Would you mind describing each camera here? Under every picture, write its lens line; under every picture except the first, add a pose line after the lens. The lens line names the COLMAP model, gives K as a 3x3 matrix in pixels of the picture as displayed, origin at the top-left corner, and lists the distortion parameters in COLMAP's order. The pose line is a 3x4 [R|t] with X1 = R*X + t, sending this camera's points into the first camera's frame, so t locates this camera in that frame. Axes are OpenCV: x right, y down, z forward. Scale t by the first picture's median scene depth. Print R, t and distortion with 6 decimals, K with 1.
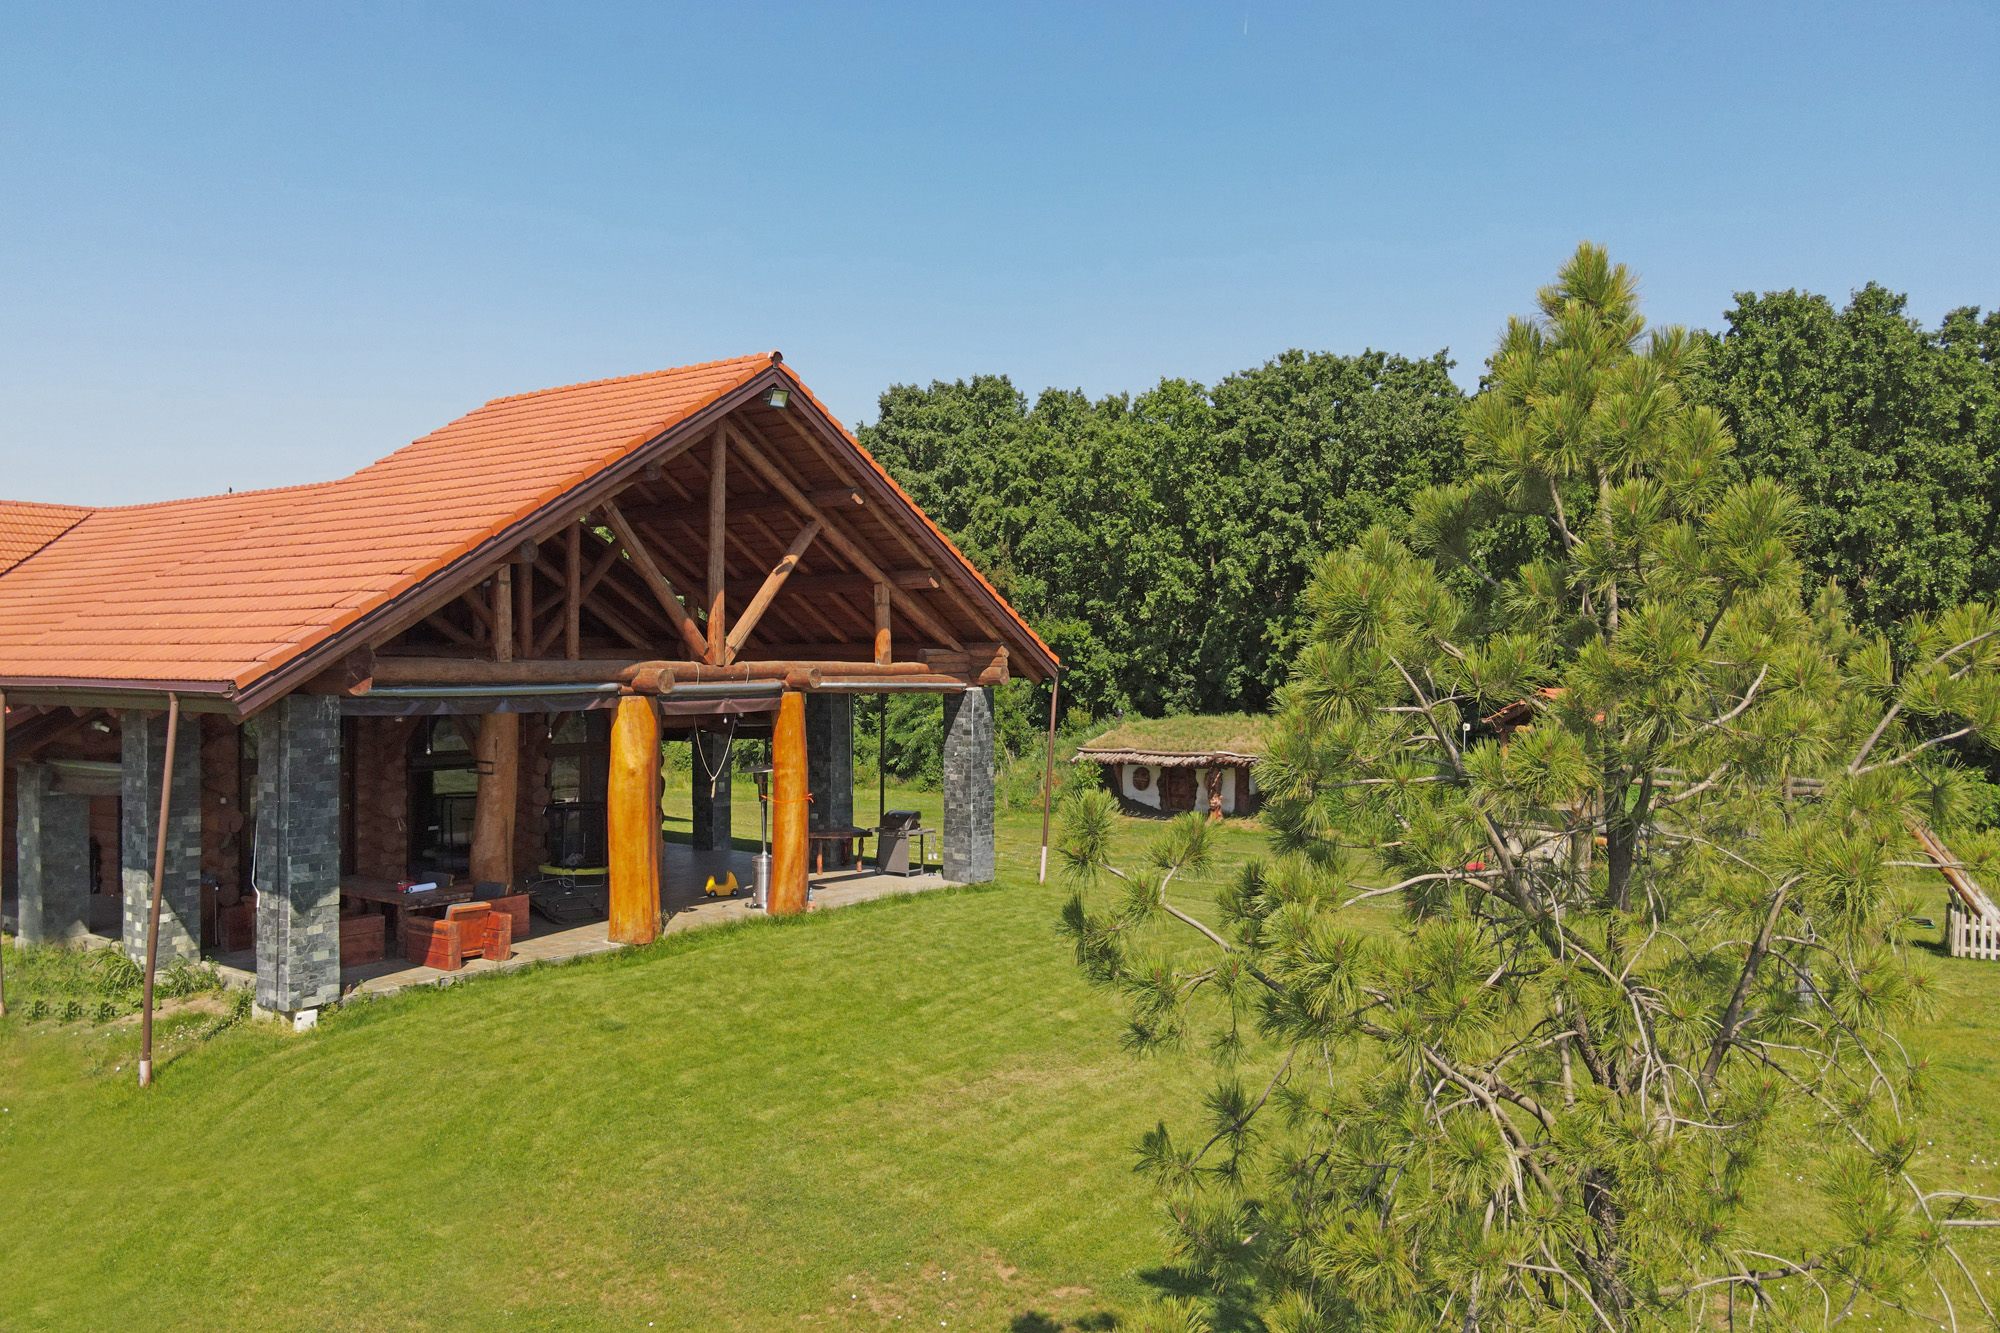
lens RADIAL K [[1499.9, 0, 1013.9], [0, 1499.9, 658.7], [0, 0, 1]] dist [0.015583, -0.002612]
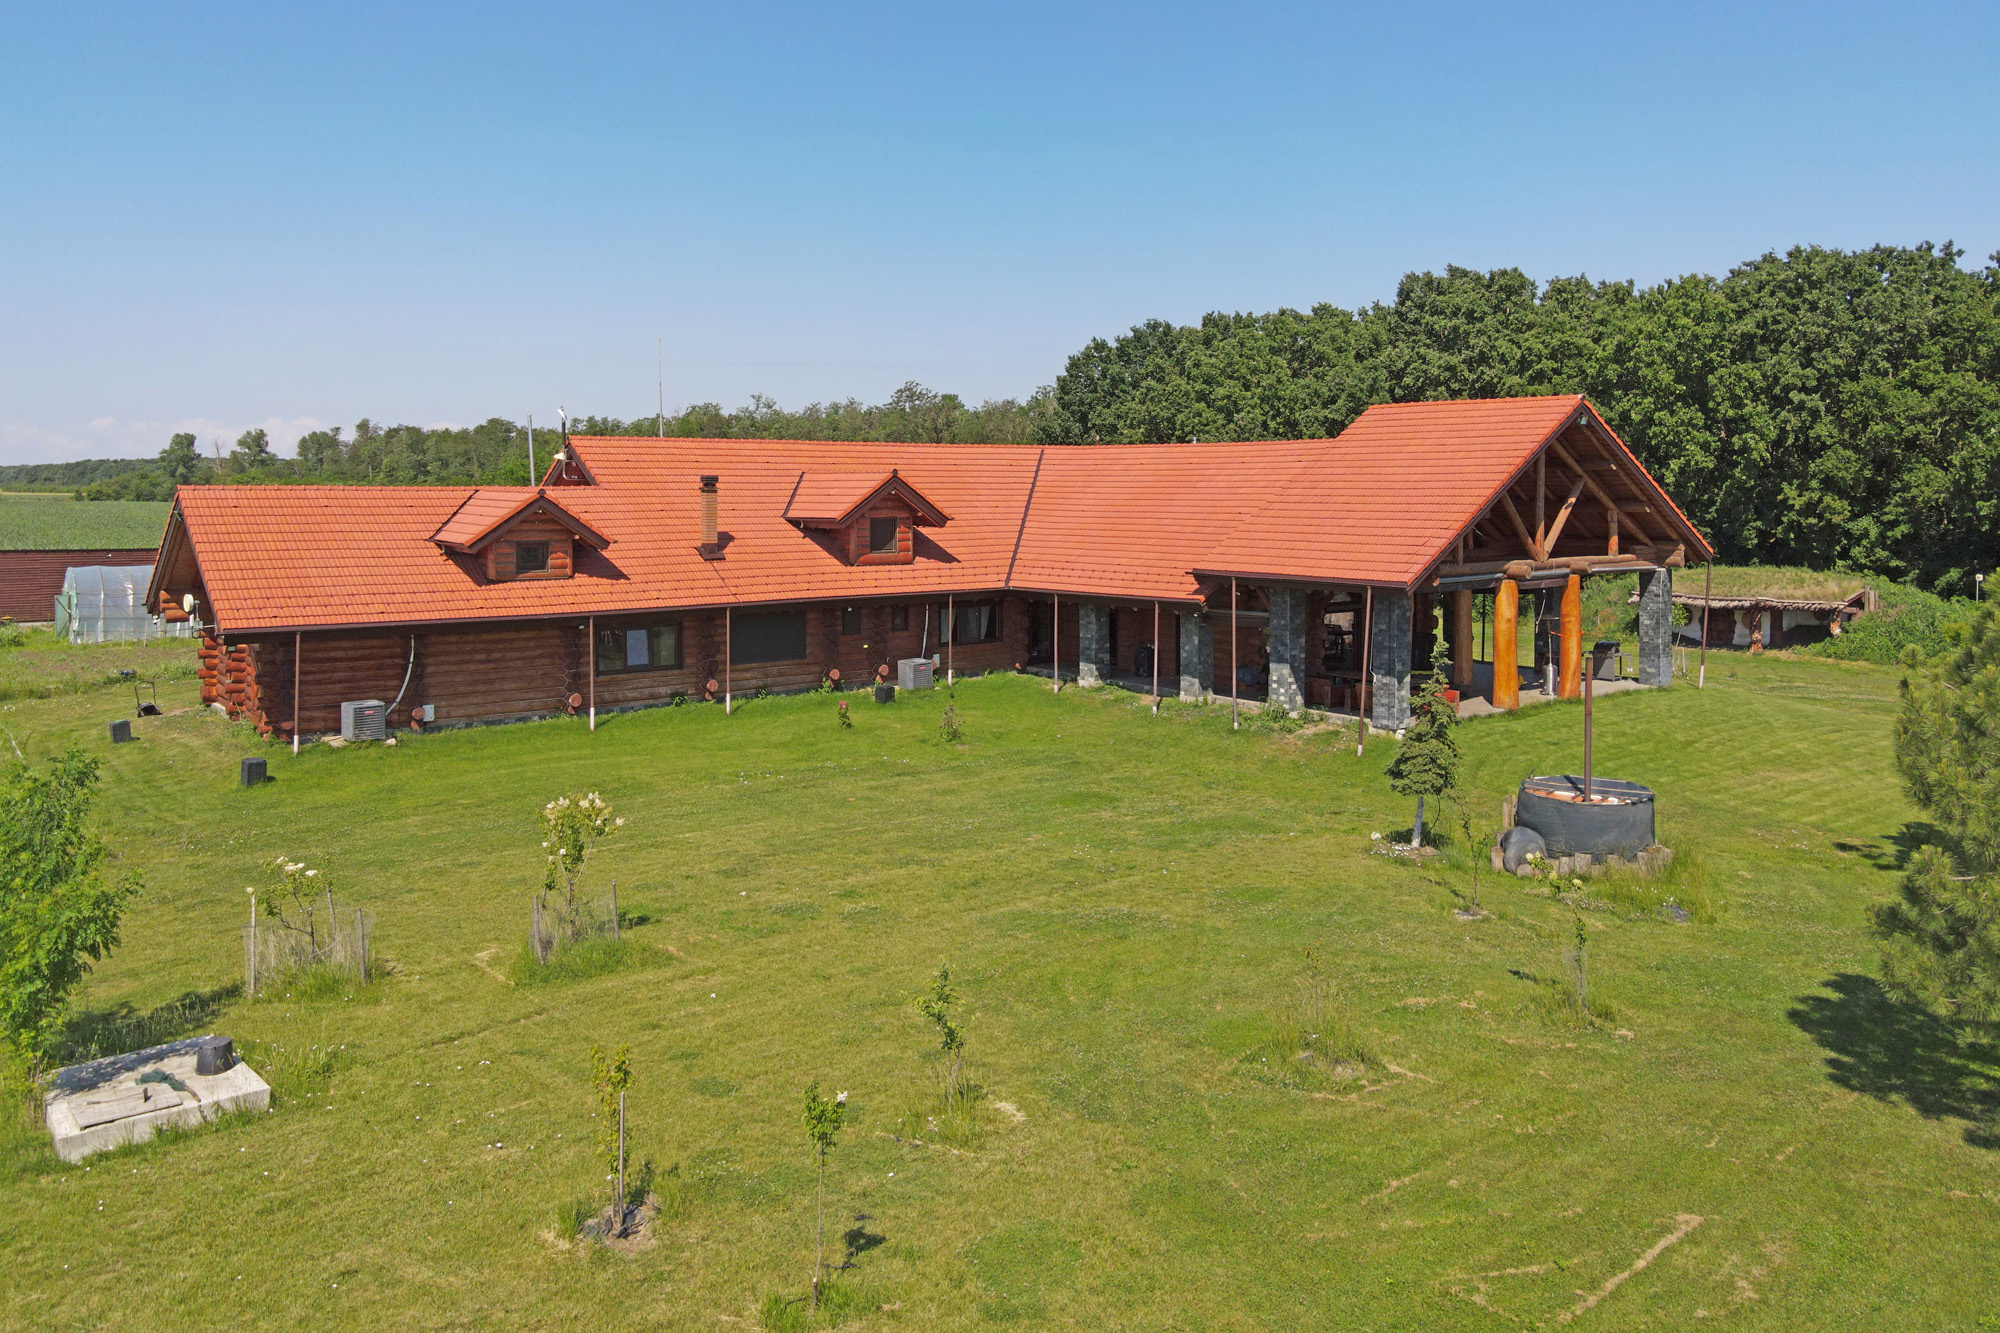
lens RADIAL K [[1499.9, 0, 974.6], [0, 1499.9, 494.8], [0, 0, 1]] dist [0.015583, -0.002612]
pose [[0.961724, -0.004625, -0.273980, -0.123800], [0.007724, 0.999918, 0.010234, -0.034951], [0.273910, -0.011959, 0.961681, -0.330816]]
